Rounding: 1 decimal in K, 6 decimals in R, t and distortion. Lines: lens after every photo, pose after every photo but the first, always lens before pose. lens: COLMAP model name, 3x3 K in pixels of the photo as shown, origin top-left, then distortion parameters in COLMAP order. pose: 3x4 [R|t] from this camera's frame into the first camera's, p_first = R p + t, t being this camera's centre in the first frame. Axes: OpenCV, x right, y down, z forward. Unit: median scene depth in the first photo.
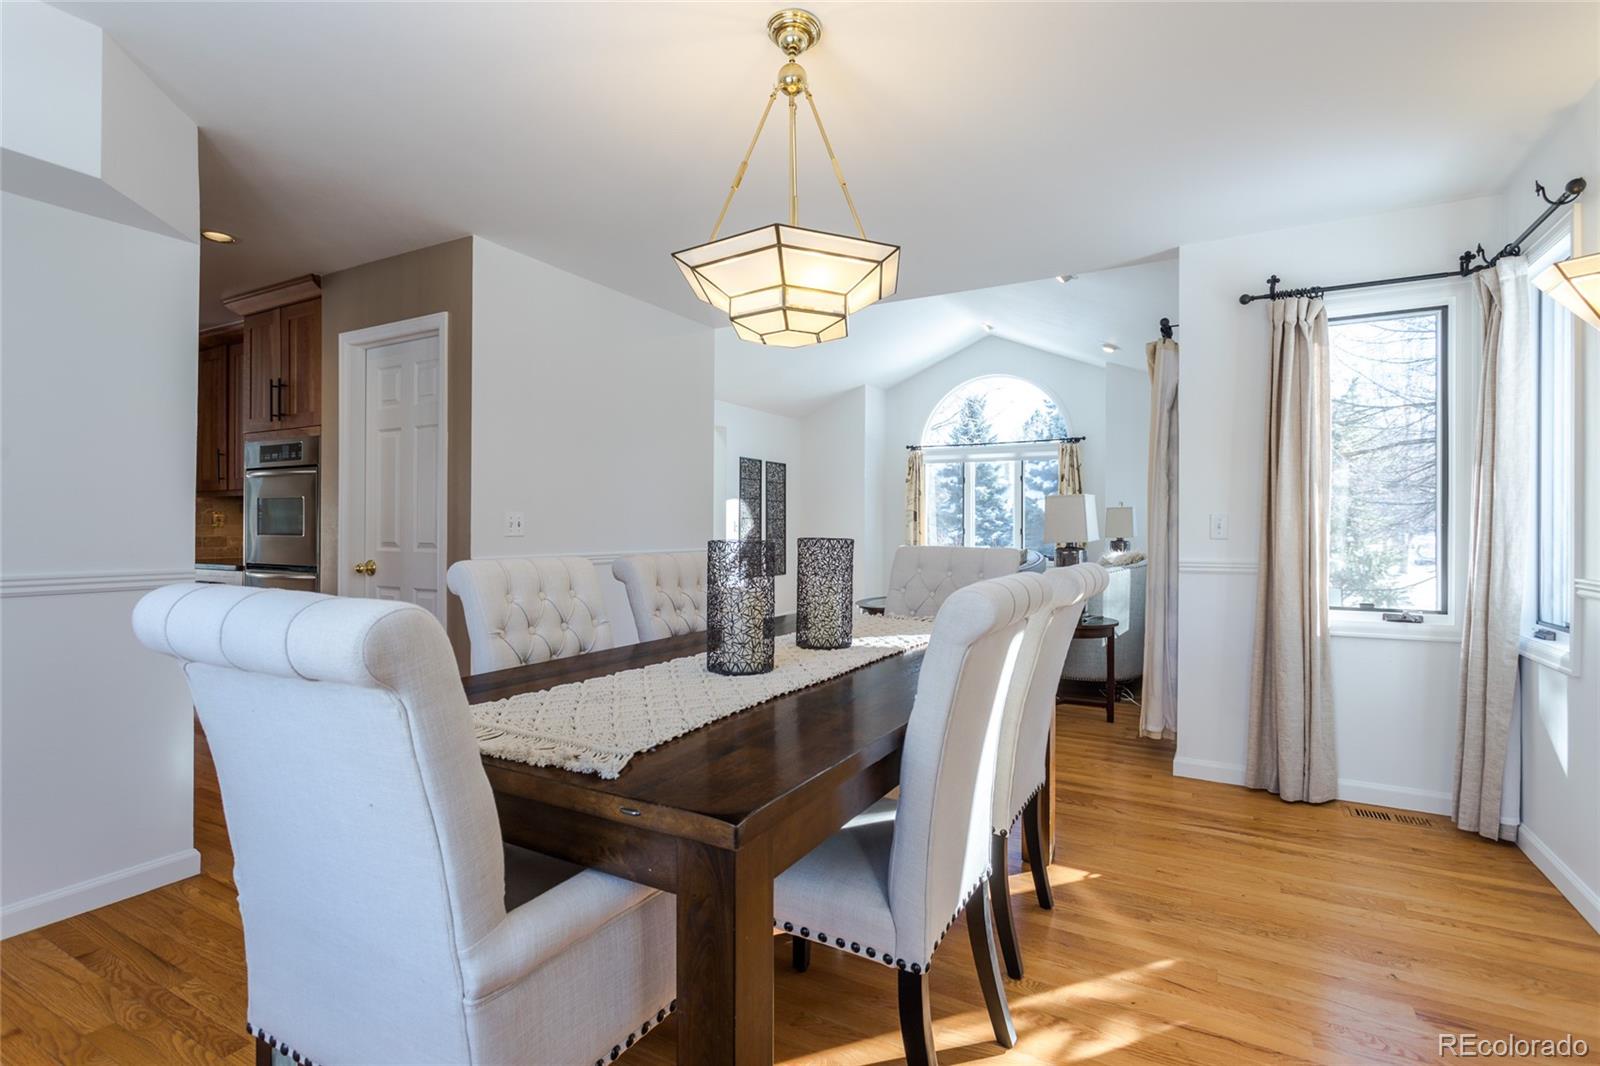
lens RADIAL K [[793.4, 0, 804.4], [0, 793.4, 526.0], [0, 0, 1]] dist [-0.016011, 0.001719]
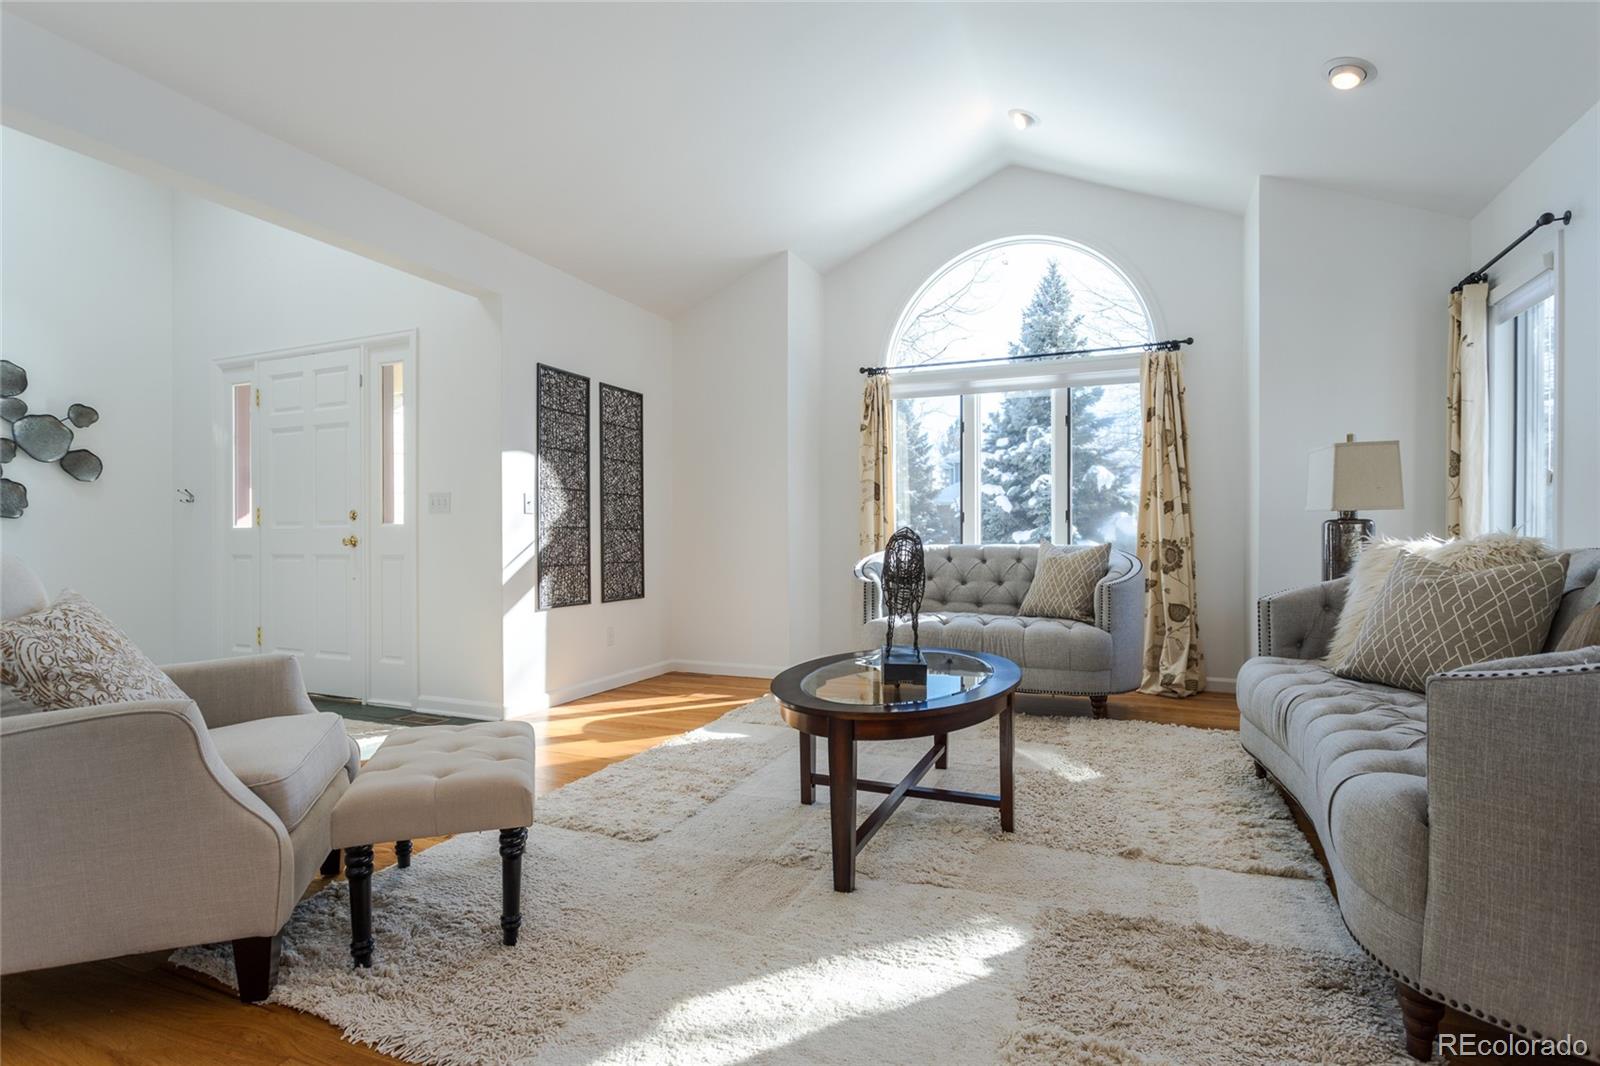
lens RADIAL K [[793.4, 0, 800.9], [0, 793.4, 539.7], [0, 0, 1]] dist [-0.016011, 0.001719]
pose [[0.994959, -0.007135, 0.100029, 0.029874], [0.007139, 0.999974, 0.000316, 0.022174], [-0.100029, 0.000400, 0.994984, 0.458316]]
